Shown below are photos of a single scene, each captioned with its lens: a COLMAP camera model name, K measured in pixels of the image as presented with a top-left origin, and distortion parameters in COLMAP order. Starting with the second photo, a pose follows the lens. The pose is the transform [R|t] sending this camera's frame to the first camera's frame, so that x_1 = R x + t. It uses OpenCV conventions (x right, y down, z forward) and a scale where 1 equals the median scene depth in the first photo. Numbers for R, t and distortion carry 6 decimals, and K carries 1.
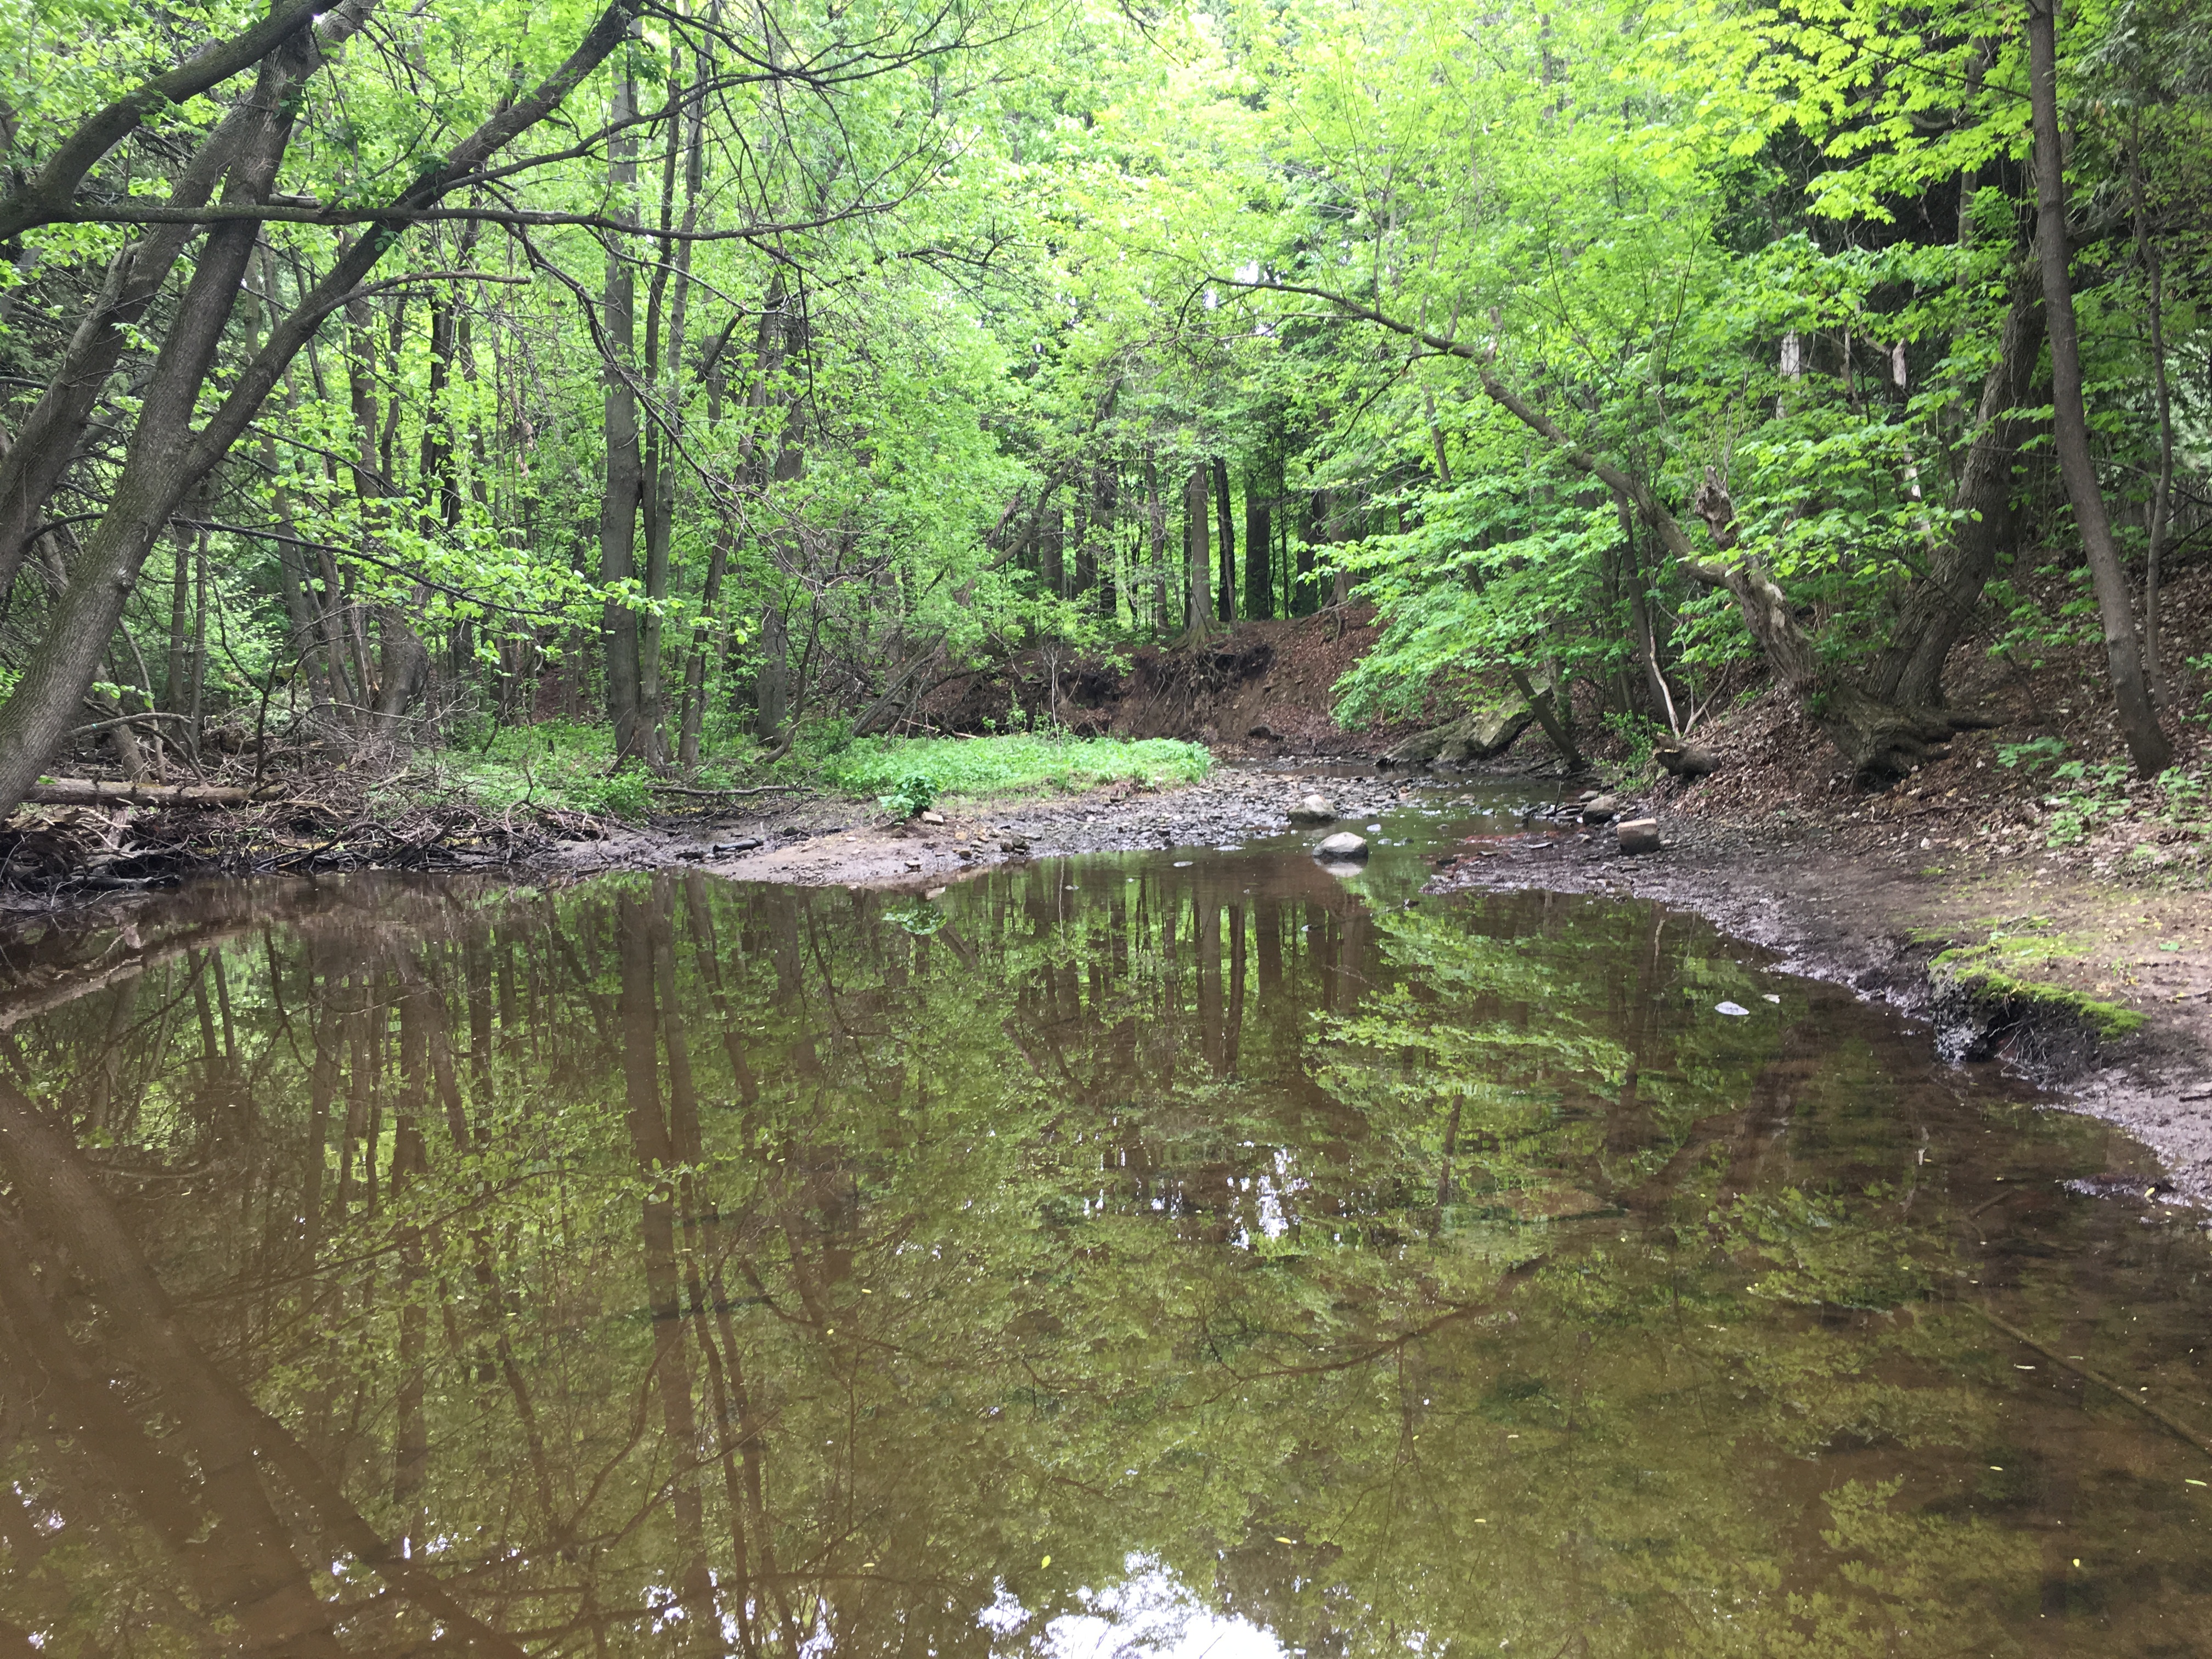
lens RADIAL K [[1887.0, 0, 1110.0], [0, 1887.0, 827.3], [0, 0, 1]] dist [-0.004963, -0.008180]
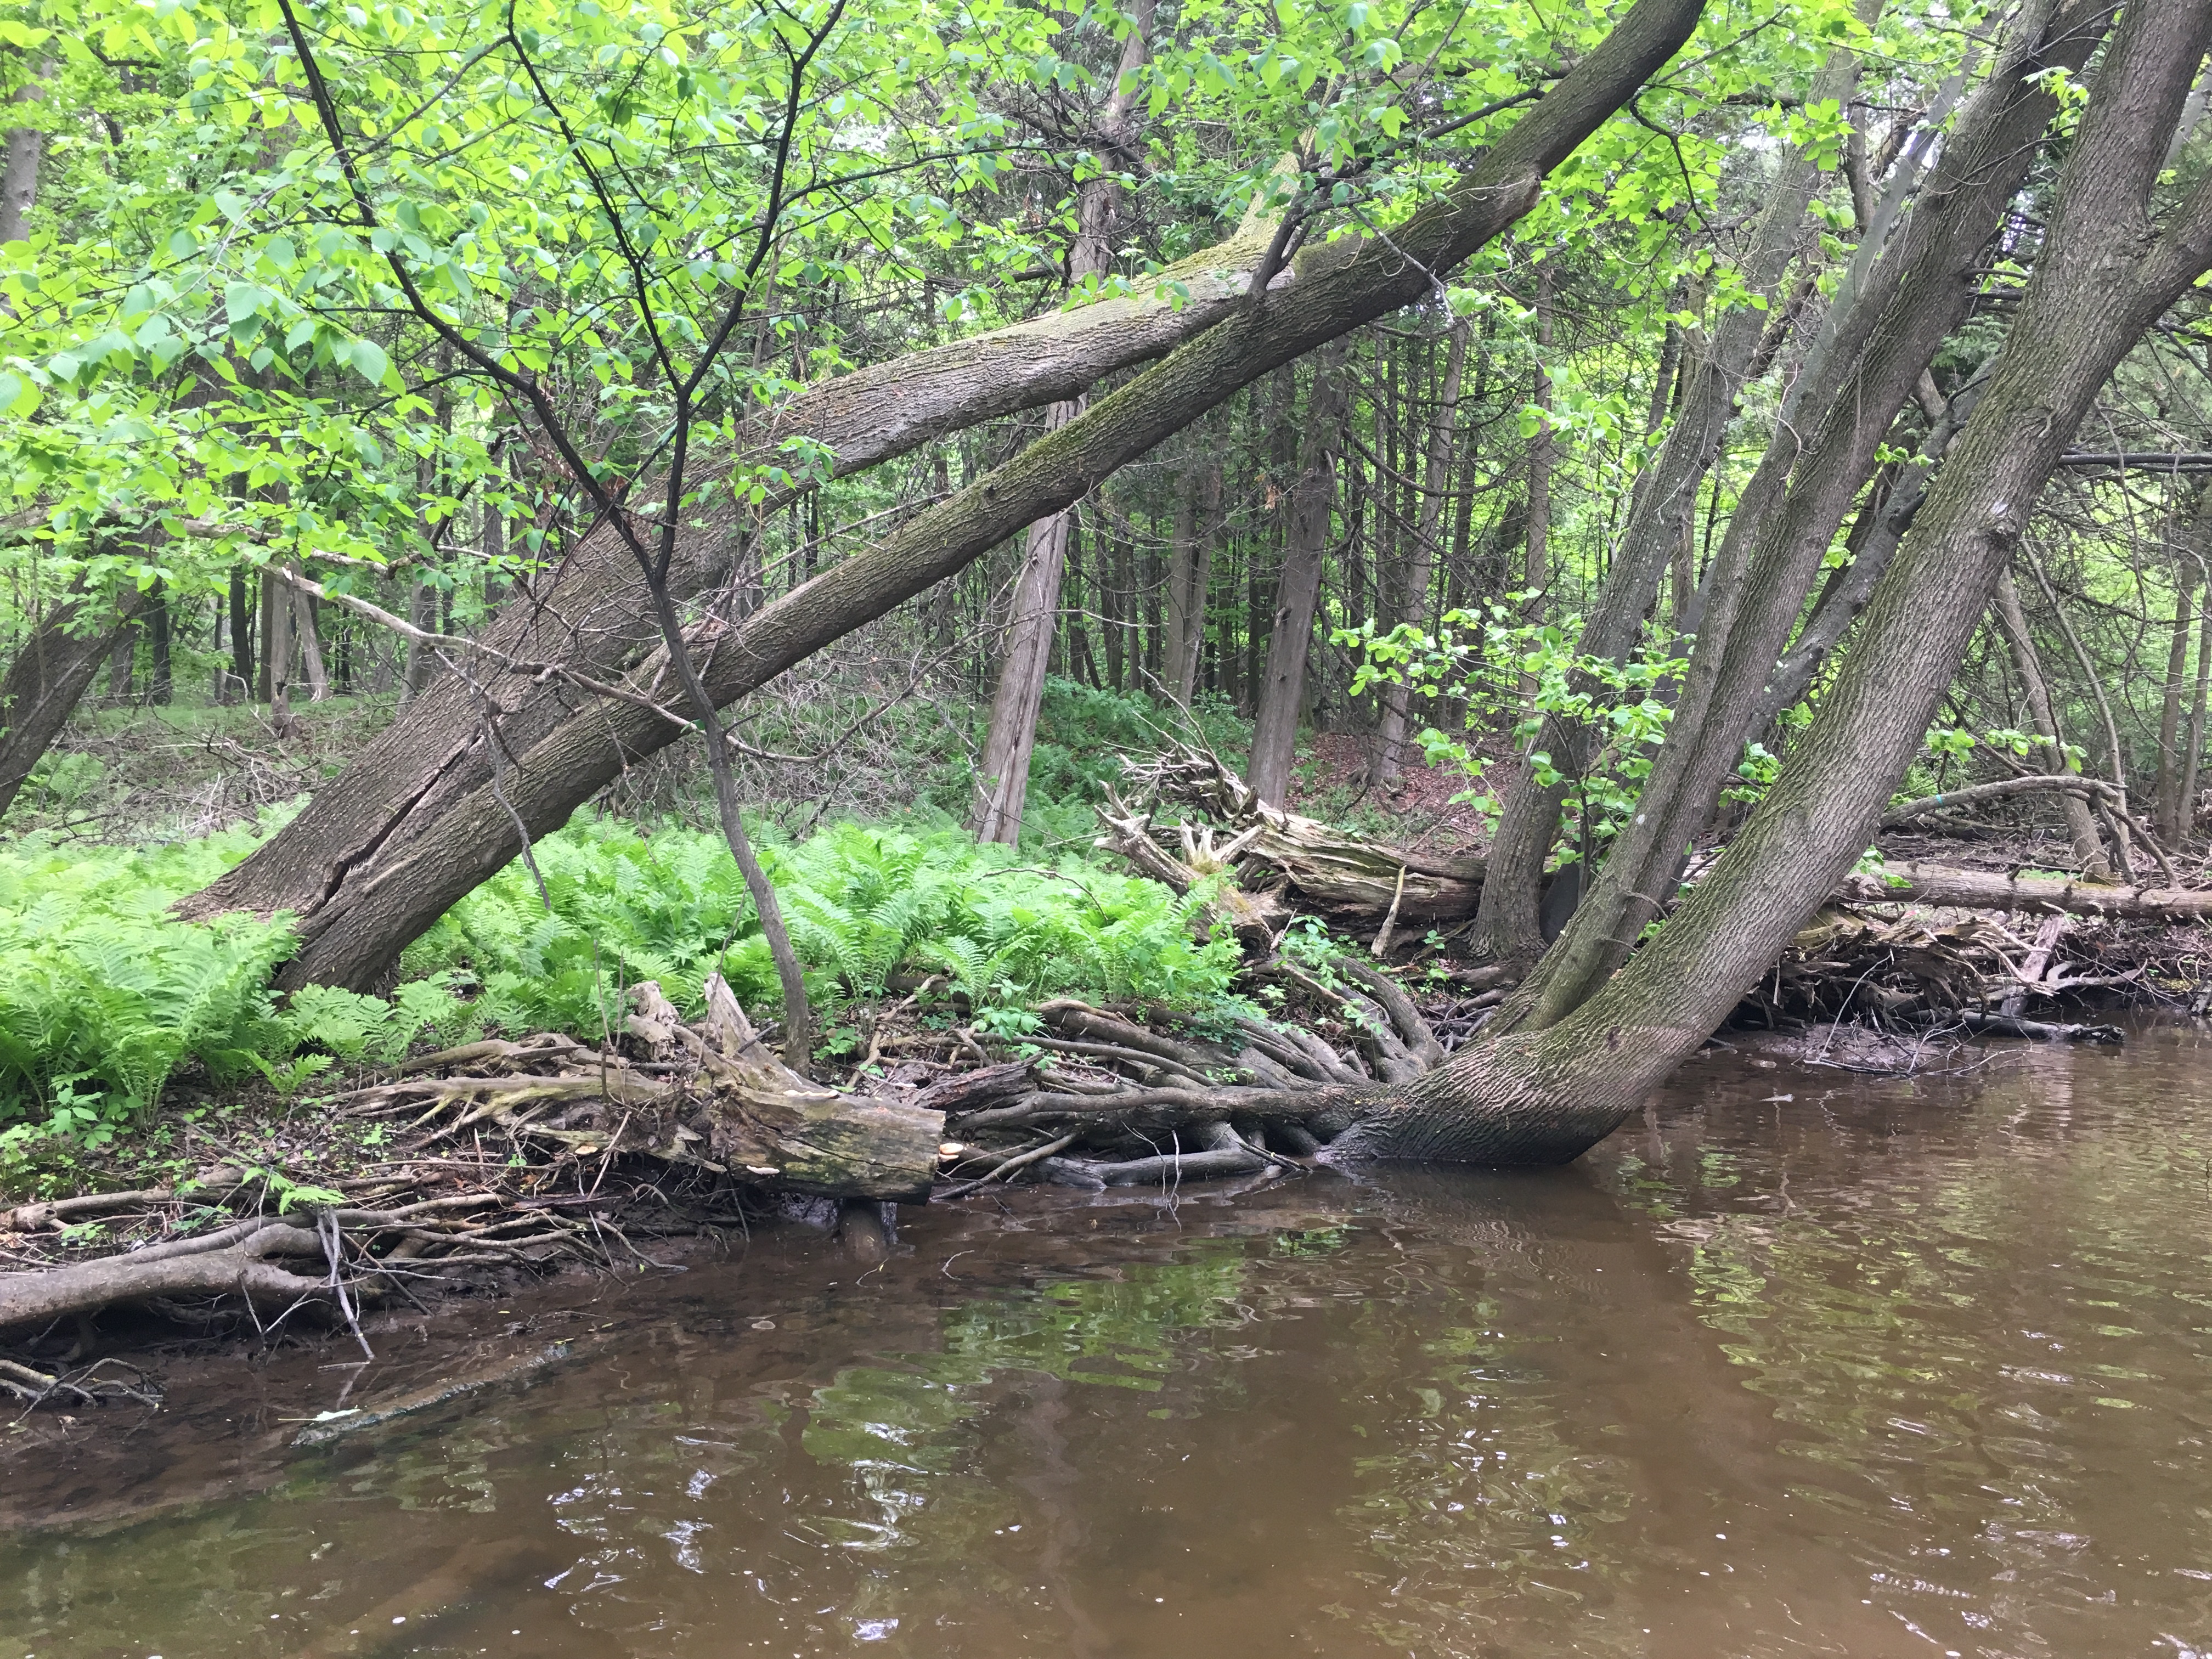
lens RADIAL K [[1887.0, 0, 1111.0], [0, 1887.0, 825.0], [0, 0, 1]] dist [-0.004963, -0.008180]
pose [[0.558986, 0.036434, -0.828376, -0.140547], [-0.069729, 0.997561, -0.003178, -0.017480], [0.826240, 0.059538, 0.560163, 0.316852]]
